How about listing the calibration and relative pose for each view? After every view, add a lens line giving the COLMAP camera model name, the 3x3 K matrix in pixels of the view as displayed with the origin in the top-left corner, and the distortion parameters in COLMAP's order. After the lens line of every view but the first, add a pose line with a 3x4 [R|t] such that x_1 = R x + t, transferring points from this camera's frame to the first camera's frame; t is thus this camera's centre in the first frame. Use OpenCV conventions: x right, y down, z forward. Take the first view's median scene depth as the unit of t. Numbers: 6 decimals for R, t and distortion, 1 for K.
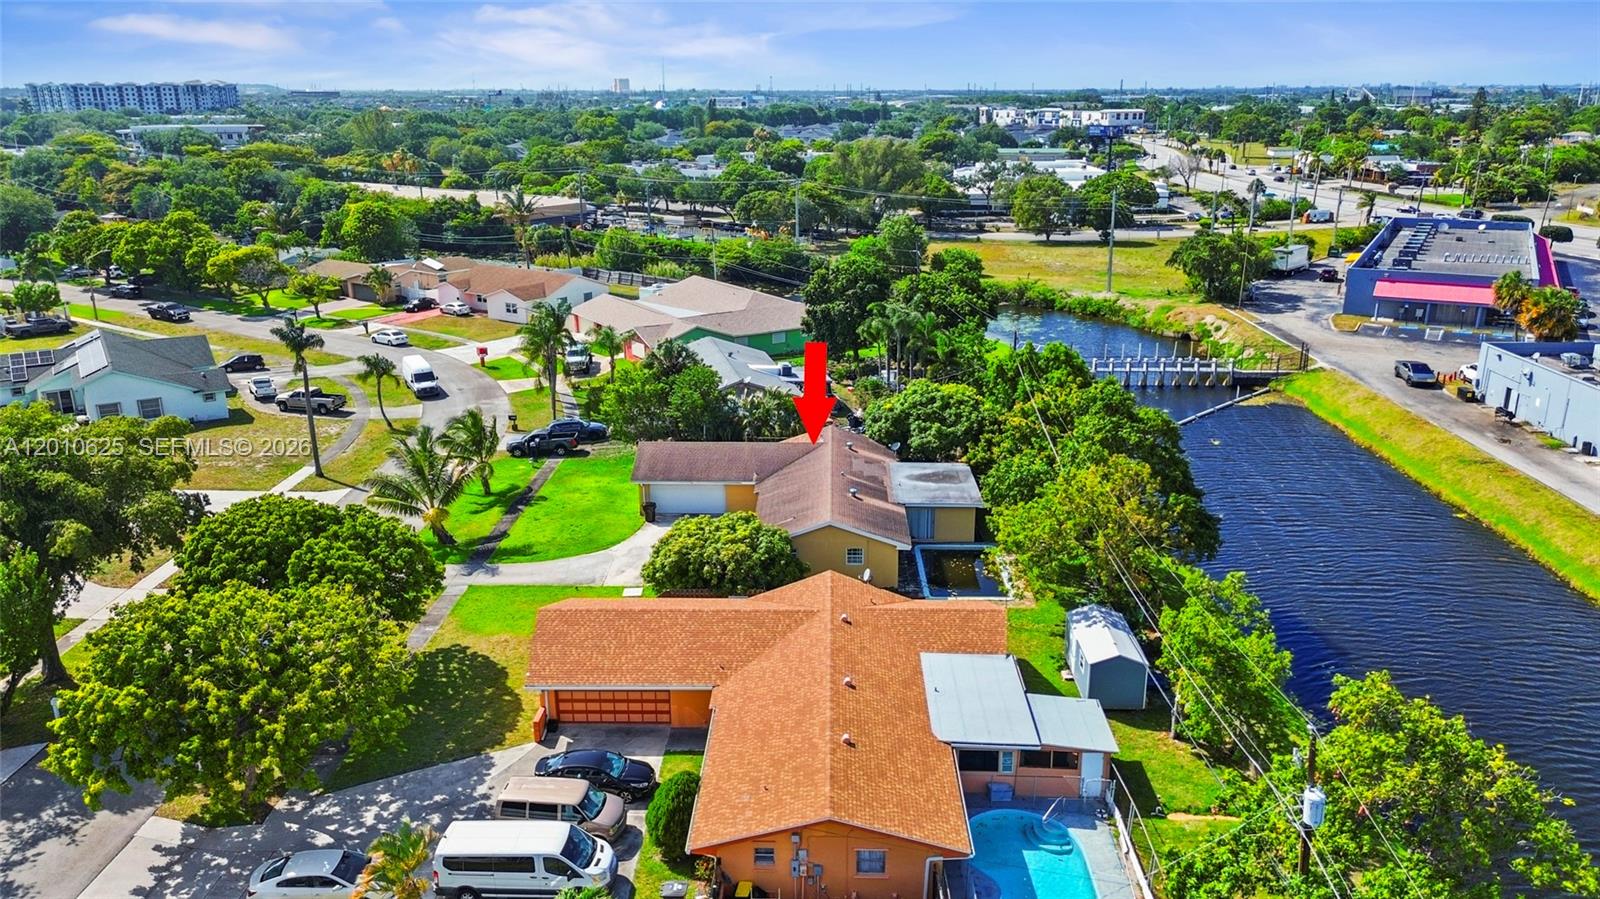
lens RADIAL K [[1139.3, 0, 800.0], [0, 1139.3, 449.5], [0, 0, 1]] dist [0.071805, -0.078693]
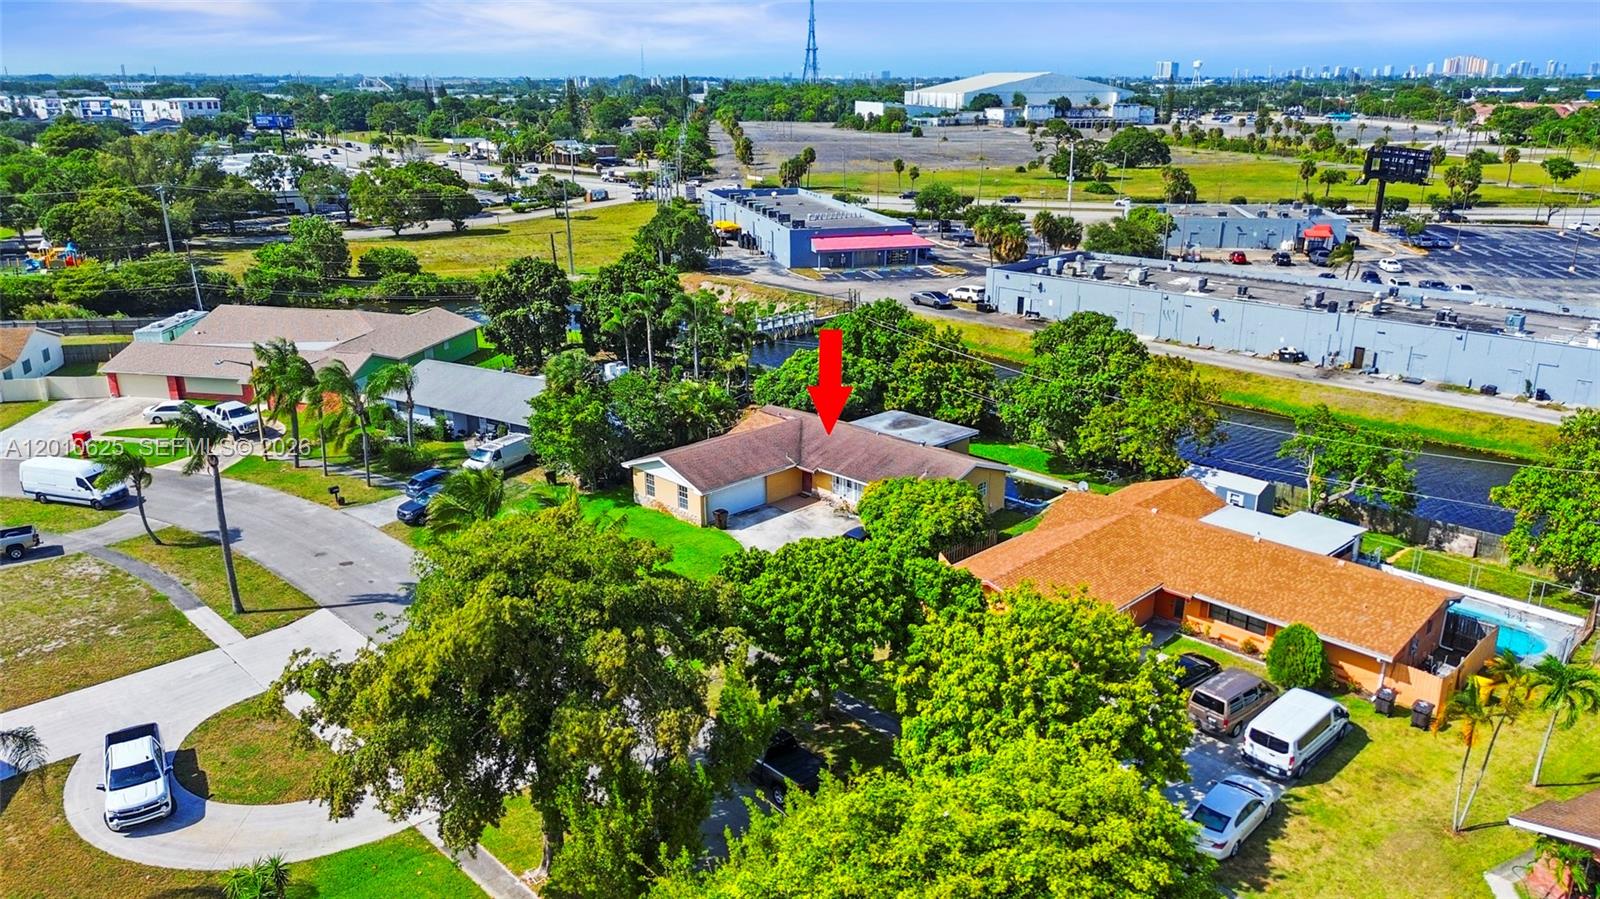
lens RADIAL K [[1139.3, 0, 800.0], [0, 1139.3, 449.5], [0, 0, 1]] dist [0.071805, -0.078693]
pose [[0.695116, -0.218717, 0.684819, -0.249987], [0.212781, 0.972508, 0.094618, -0.027267], [-0.686686, 0.079946, 0.722544, 0.085172]]
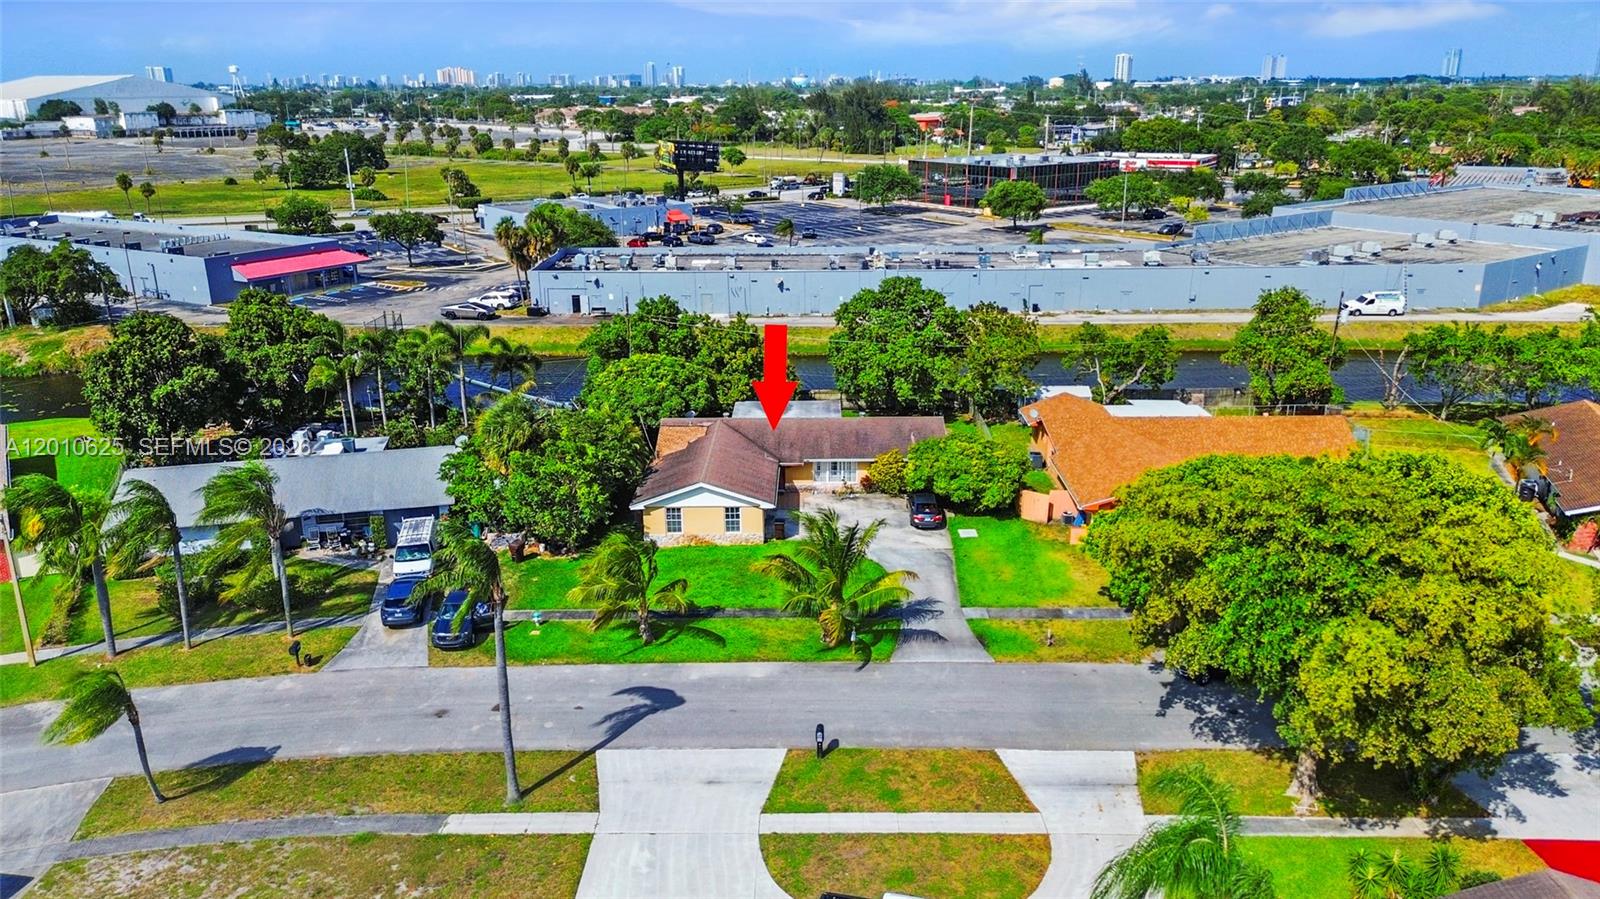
lens RADIAL K [[1139.3, 0, 800.0], [0, 1139.3, 449.5], [0, 0, 1]] dist [0.071805, -0.078693]
pose [[-0.020876, -0.300162, 0.953660, -0.335212], [0.302090, 0.907389, 0.292211, -0.090712], [-0.953051, 0.294192, 0.071733, 0.307509]]
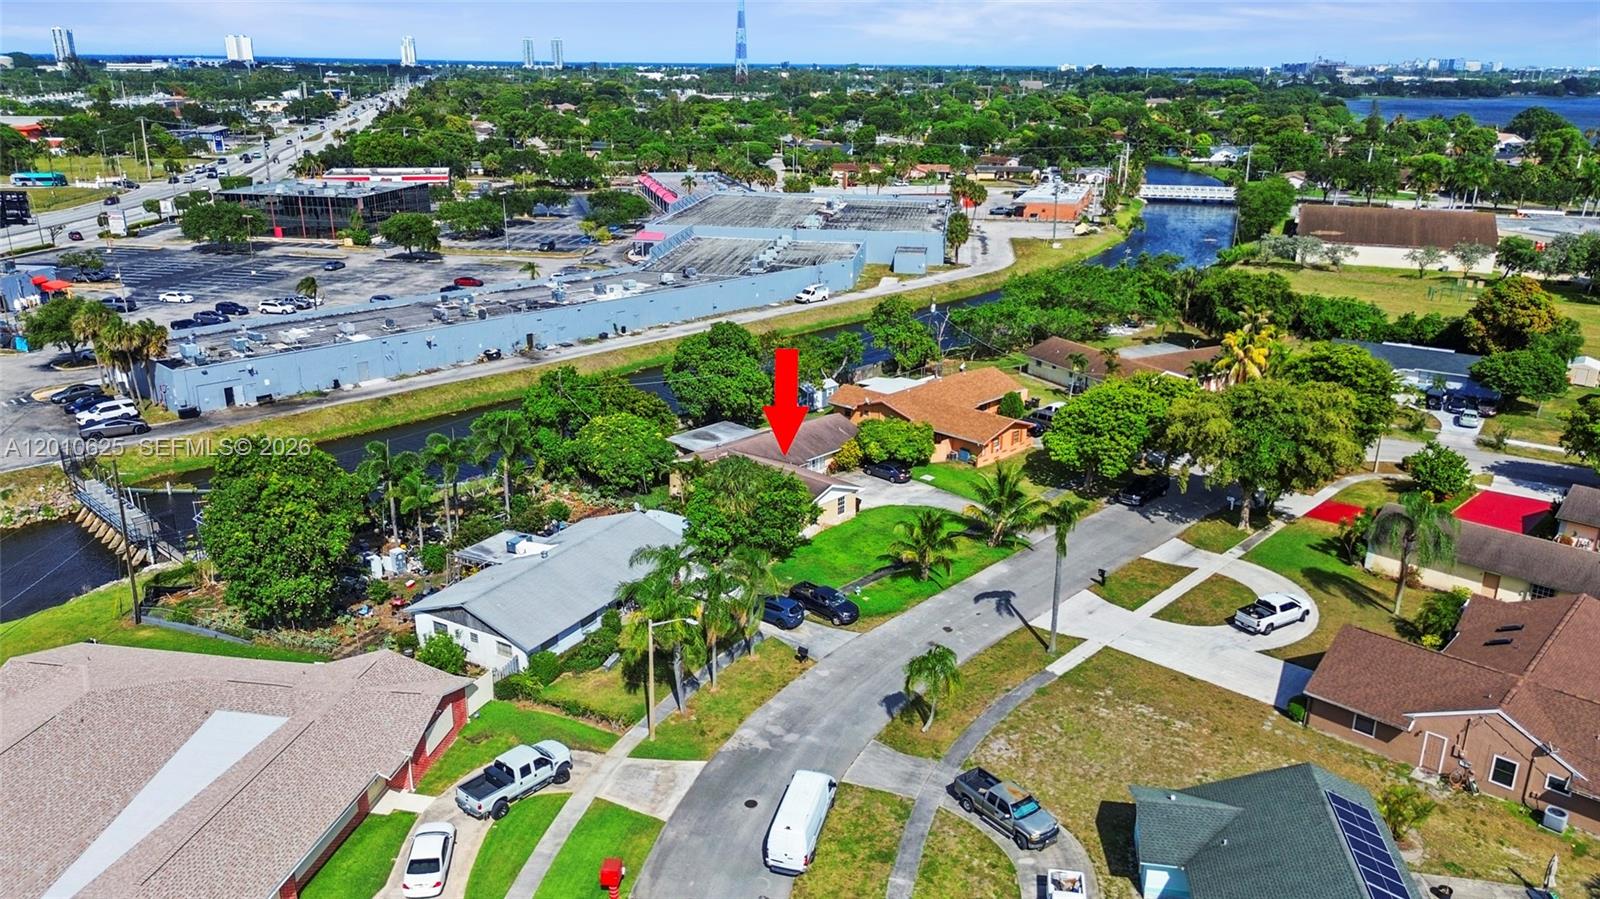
lens RADIAL K [[1139.3, 0, 800.0], [0, 1139.3, 449.5], [0, 0, 1]] dist [0.071805, -0.078693]
pose [[-0.746470, -0.215832, 0.629443, -0.311803], [0.190307, 0.837179, 0.512752, -0.239027], [-0.637625, 0.502541, -0.583855, 0.610440]]
